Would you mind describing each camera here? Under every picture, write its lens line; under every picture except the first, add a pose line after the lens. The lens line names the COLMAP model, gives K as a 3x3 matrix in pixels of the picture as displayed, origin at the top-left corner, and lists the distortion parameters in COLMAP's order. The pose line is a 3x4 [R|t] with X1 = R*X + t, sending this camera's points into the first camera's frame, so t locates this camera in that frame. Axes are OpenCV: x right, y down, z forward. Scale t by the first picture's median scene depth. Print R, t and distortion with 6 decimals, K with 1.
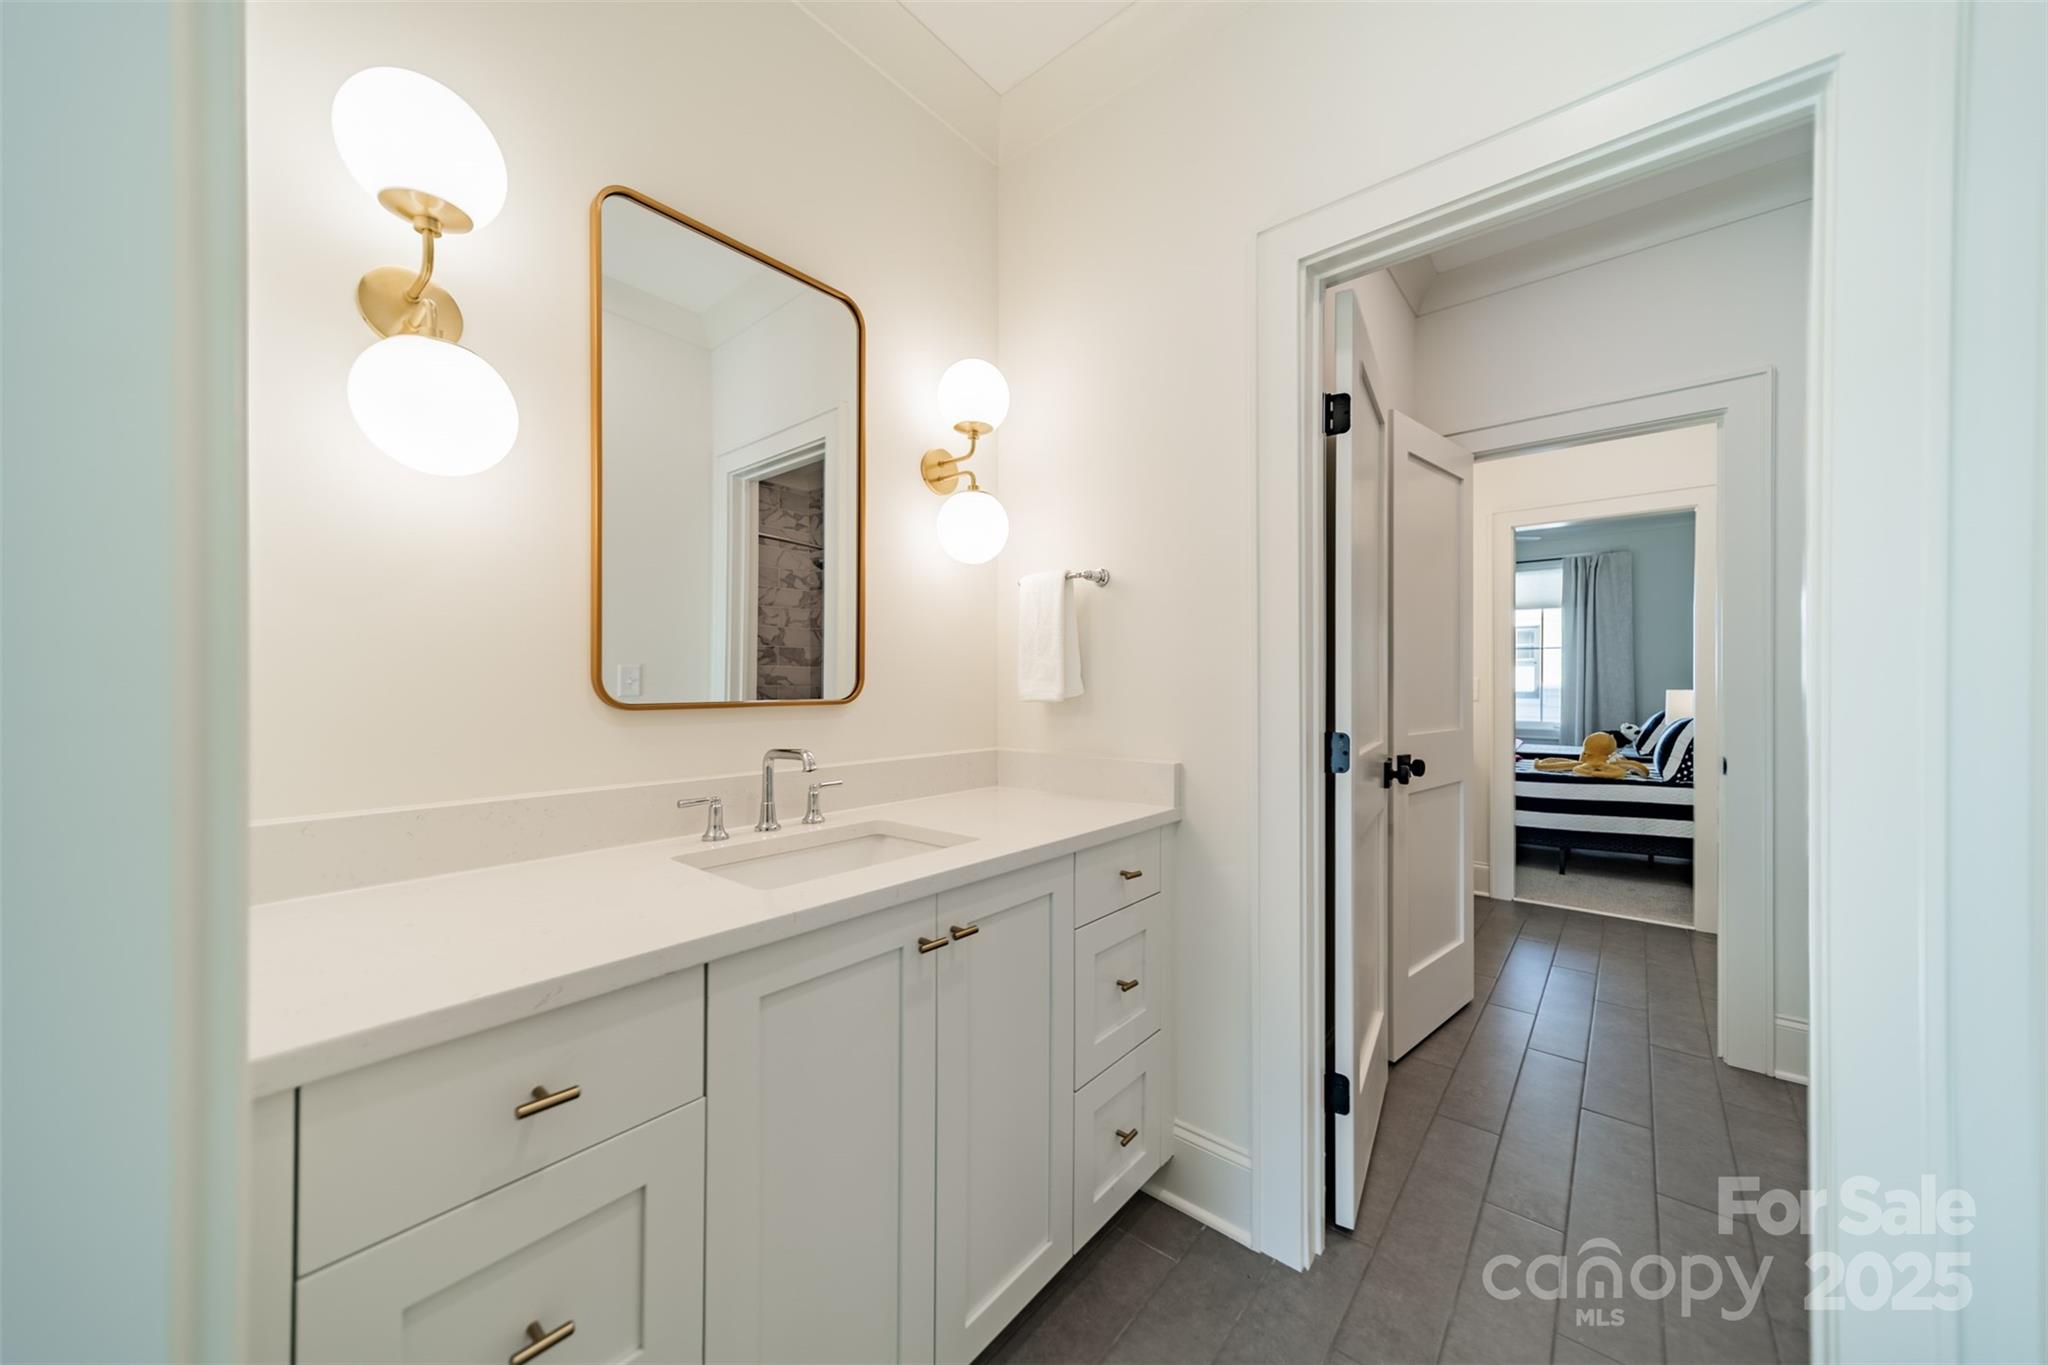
lens RADIAL K [[721.7, 0, 1012.5], [0, 721.7, 684.9], [0, 0, 1]] dist [0.014182, 0.000213]
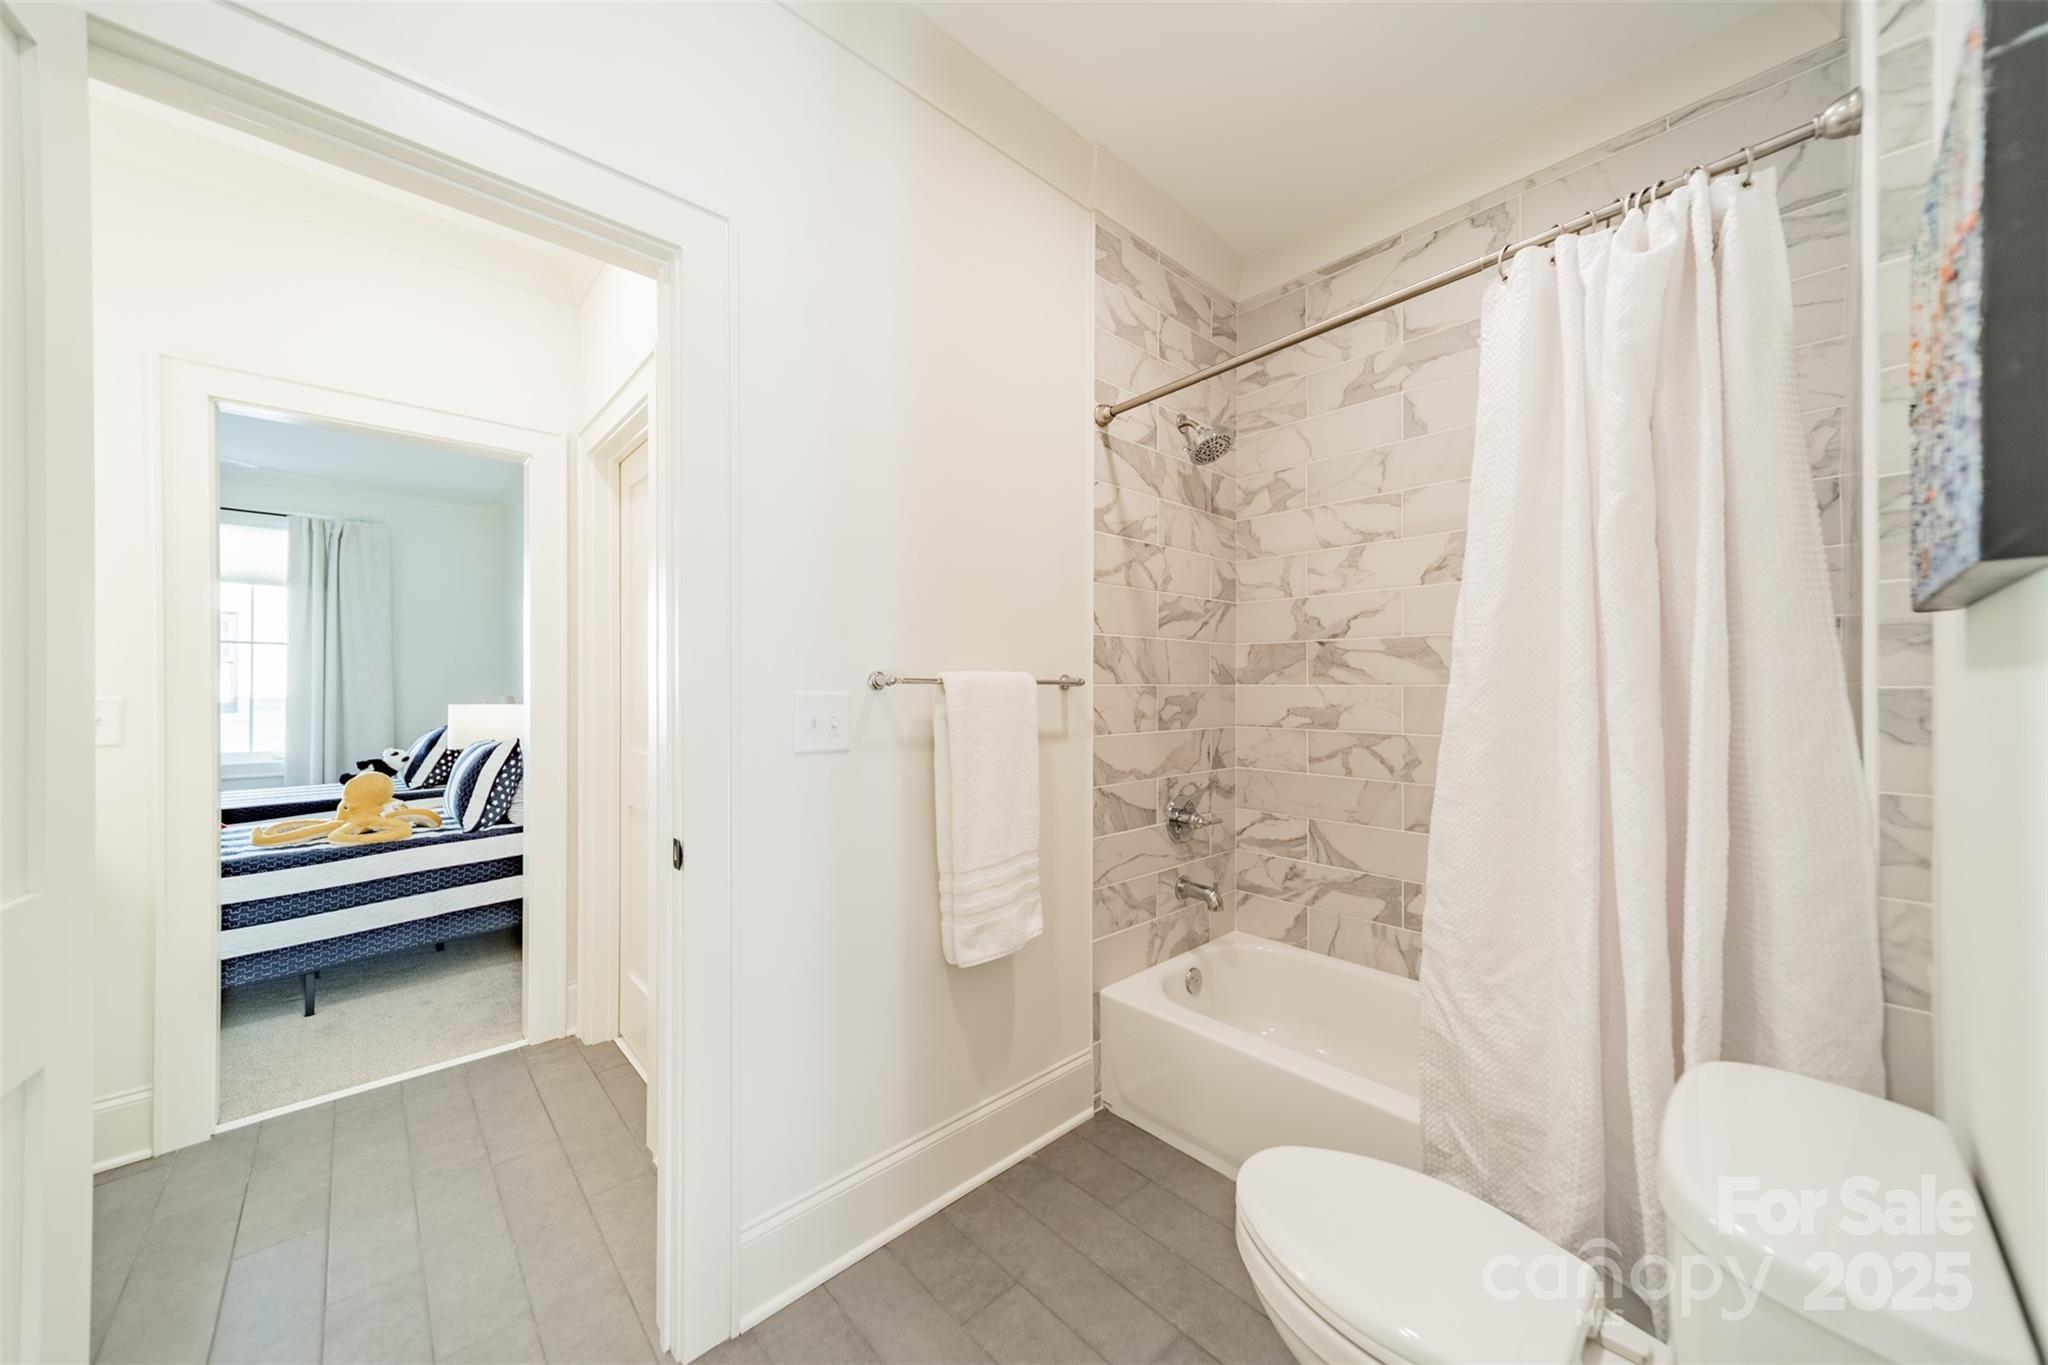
lens RADIAL K [[721.7, 0, 1011.8], [0, 721.7, 688.0], [0, 0, 1]] dist [0.014182, 0.000213]
pose [[0.123740, 0.006126, 0.992296, 0.177371], [0.004846, 0.999965, -0.006778, -0.000920], [-0.992303, 0.005647, 0.123706, 0.274105]]
